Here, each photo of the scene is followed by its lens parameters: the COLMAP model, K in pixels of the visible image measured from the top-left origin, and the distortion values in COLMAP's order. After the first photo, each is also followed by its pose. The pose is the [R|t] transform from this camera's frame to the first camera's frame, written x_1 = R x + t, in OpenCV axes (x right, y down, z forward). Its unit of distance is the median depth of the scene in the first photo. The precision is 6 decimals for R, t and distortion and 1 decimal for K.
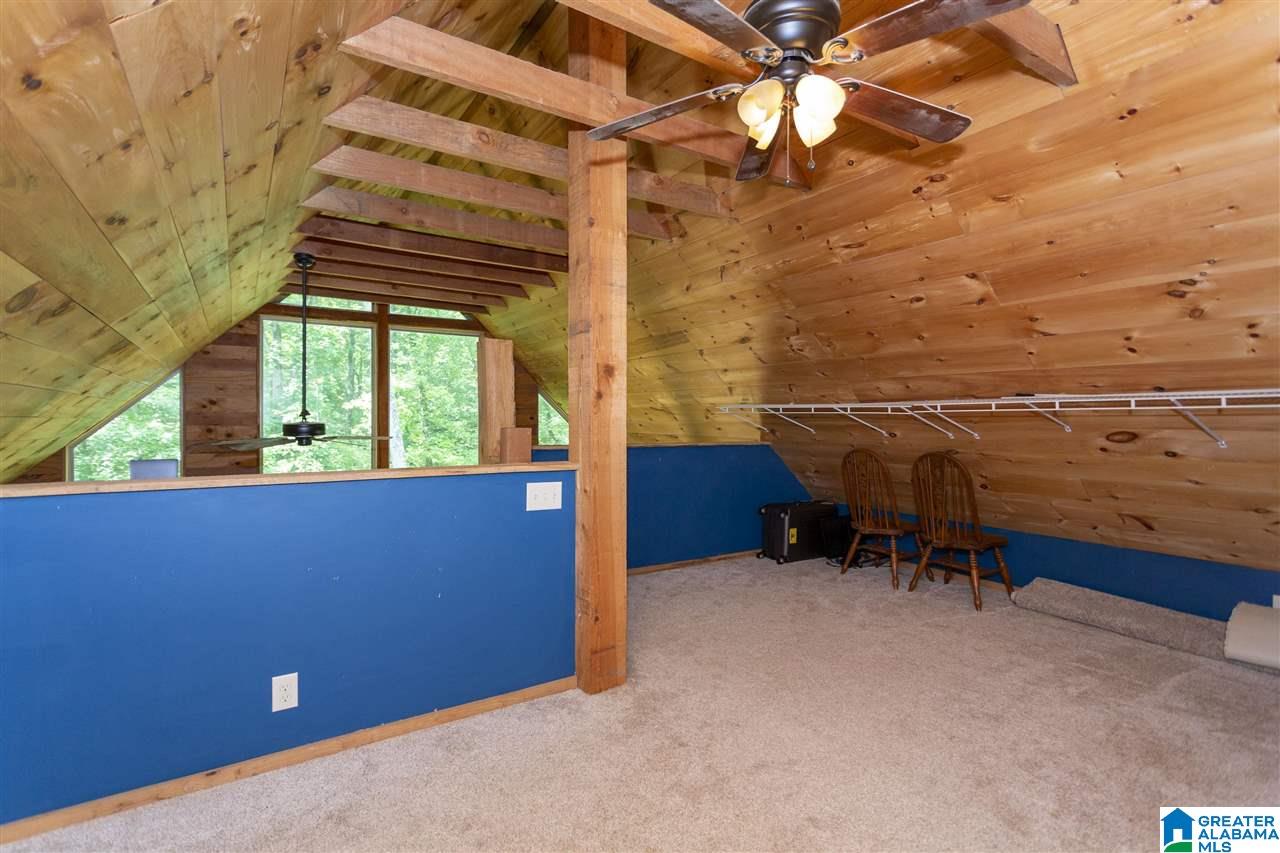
lens RADIAL K [[611.8, 0, 637.7], [0, 611.8, 419.8], [0, 0, 1]] dist [0.003220, -0.000408]
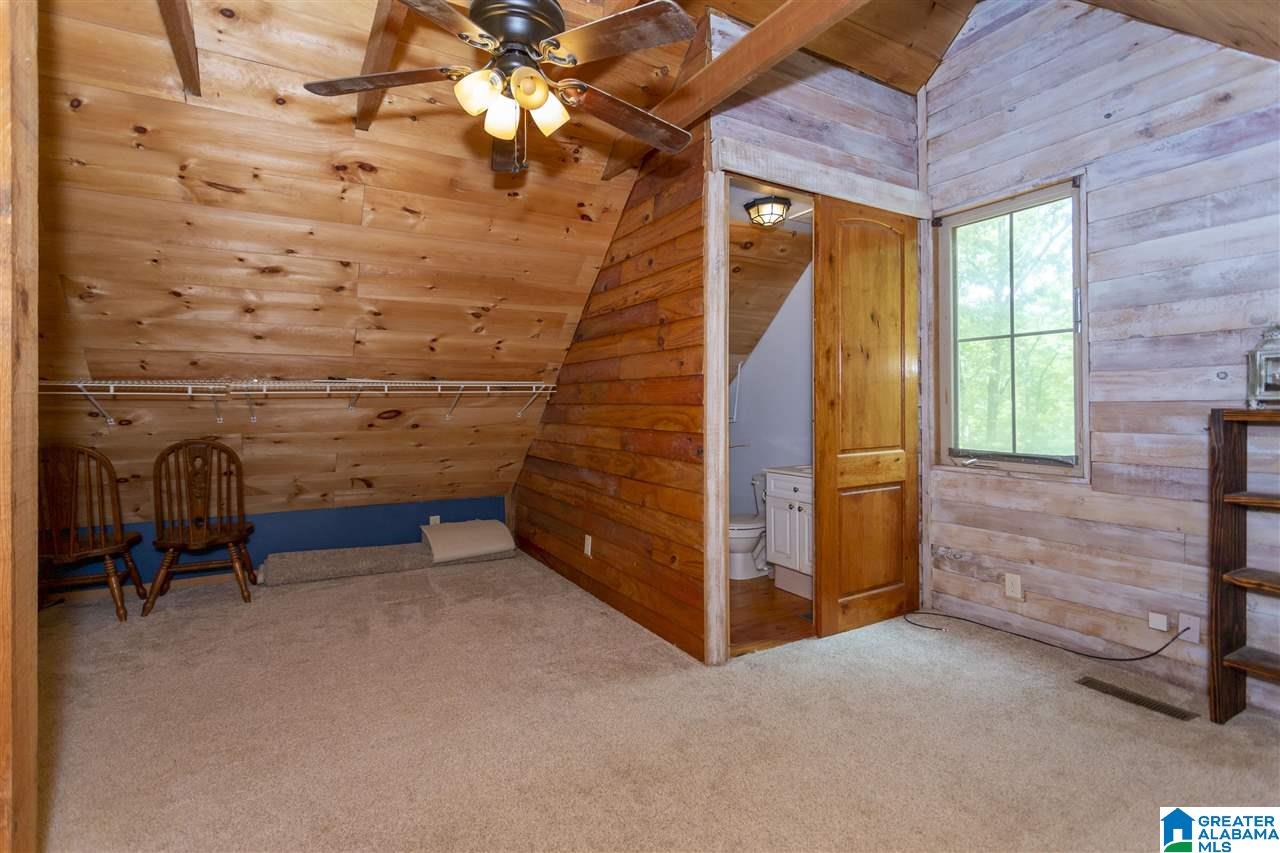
lens RADIAL K [[594.5, 0, 637.2], [0, 594.5, 398.8], [0, 0, 1]] dist [0.002163, 0.000080]
pose [[0.047336, 0.002966, 0.998875, -0.409507], [0.009963, 0.999944, -0.003442, 0.004465], [-0.998829, 0.010115, 0.047303, 0.417846]]
